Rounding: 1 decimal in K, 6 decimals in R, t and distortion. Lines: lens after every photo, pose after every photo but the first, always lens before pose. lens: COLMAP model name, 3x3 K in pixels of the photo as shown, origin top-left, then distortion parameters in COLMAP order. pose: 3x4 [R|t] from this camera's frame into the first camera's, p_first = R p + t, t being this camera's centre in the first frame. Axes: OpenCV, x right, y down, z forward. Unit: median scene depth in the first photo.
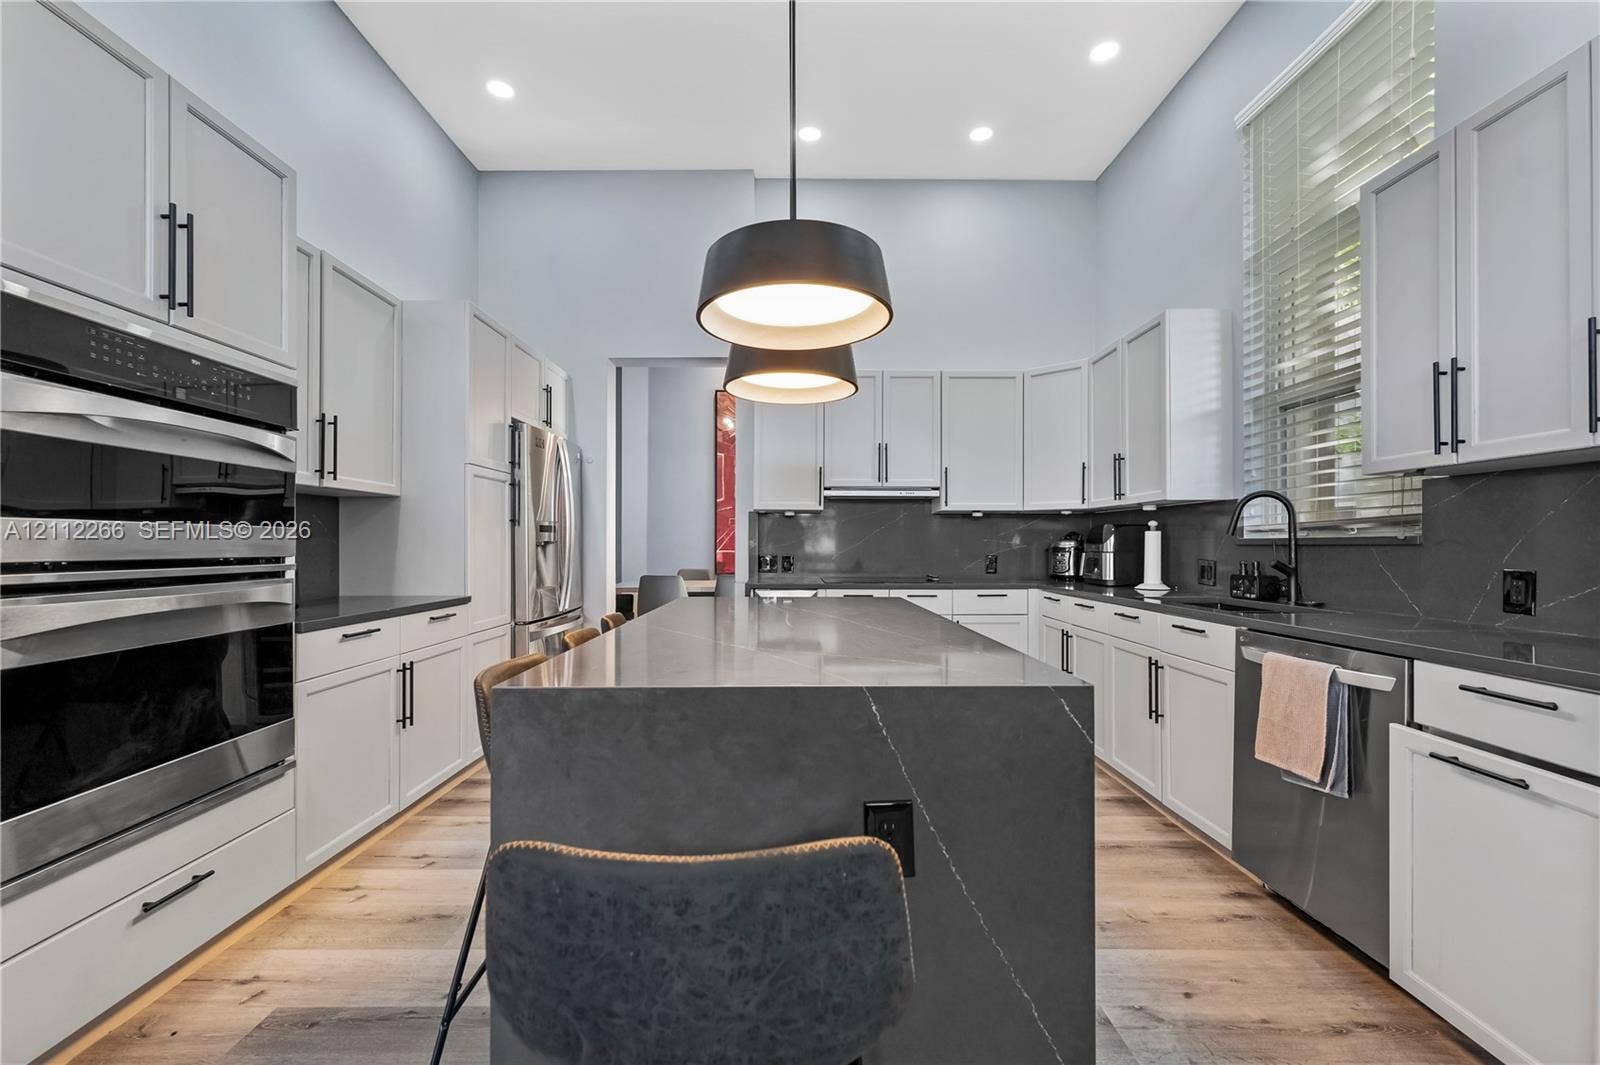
lens RADIAL K [[668.1, 0, 795.7], [0, 668.1, 543.6], [0, 0, 1]] dist [-0.003217, 0.000017]
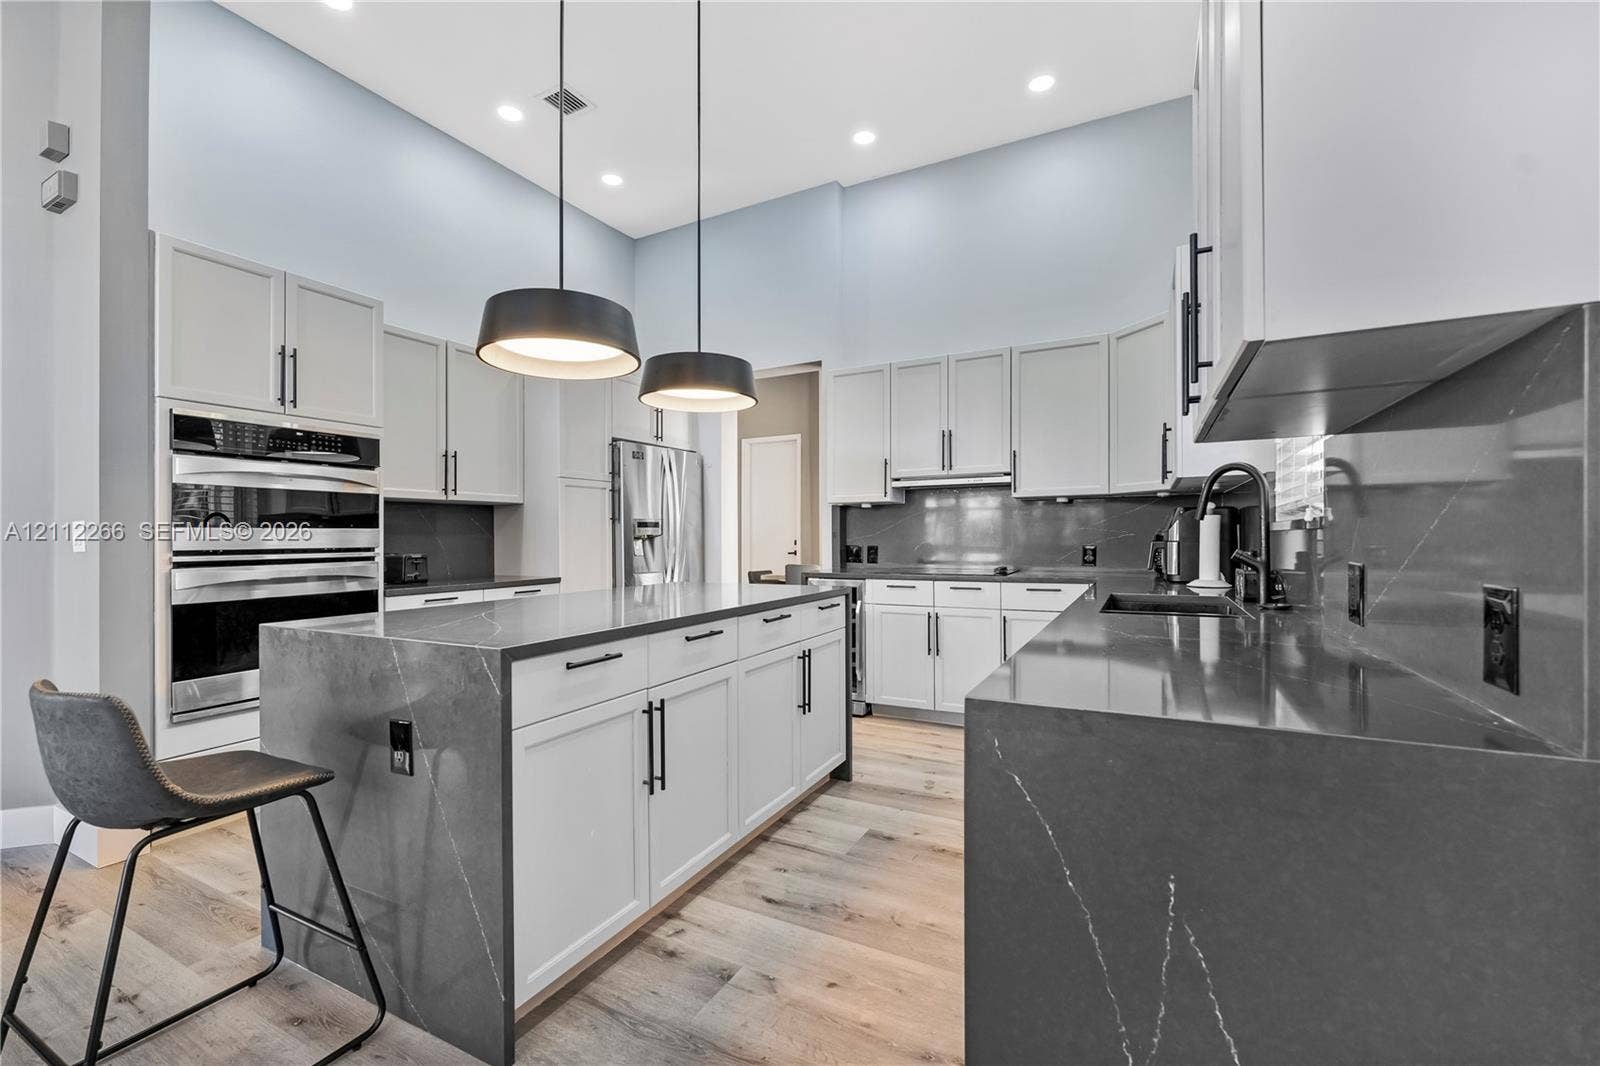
lens RADIAL K [[668.1, 0, 788.6], [0, 668.1, 532.2], [0, 0, 1]] dist [-0.003217, 0.000017]
pose [[0.881387, -0.010660, -0.472275, 0.535128], [0.010256, 0.999942, -0.003431, -0.001082], [0.472284, -0.001819, 0.881445, 0.044672]]
